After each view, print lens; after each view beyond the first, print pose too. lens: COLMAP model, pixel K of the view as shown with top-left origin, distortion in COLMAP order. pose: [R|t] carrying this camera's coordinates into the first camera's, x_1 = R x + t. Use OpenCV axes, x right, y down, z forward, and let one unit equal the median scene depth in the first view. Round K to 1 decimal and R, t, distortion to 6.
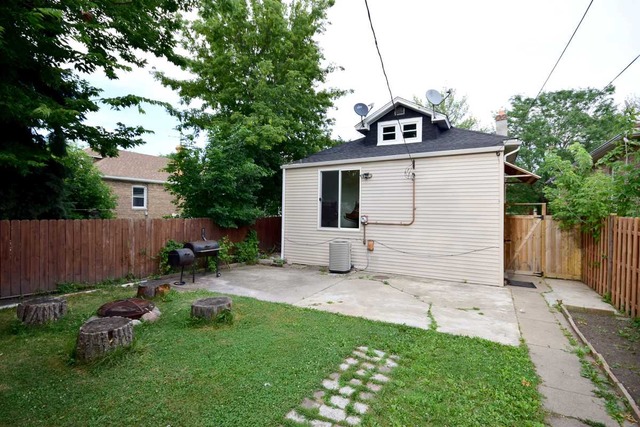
lens RADIAL K [[315.0, 0, 320.0], [0, 315.0, 213.5], [0, 0, 1]] dist [0.001722, 0.000243]
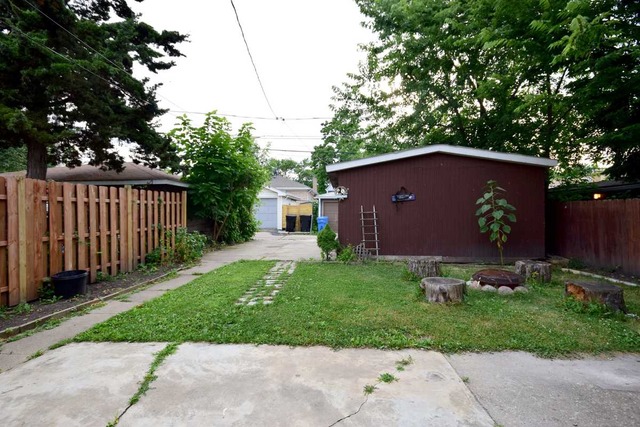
lens RADIAL K [[315.0, 0, 320.0], [0, 315.0, 213.5], [0, 0, 1]] dist [0.001722, 0.000243]
pose [[-0.905257, -0.011600, -0.424706, 0.328498], [-0.013374, 0.999910, 0.001196, 0.085418], [0.424654, 0.006763, -0.905331, 1.539583]]
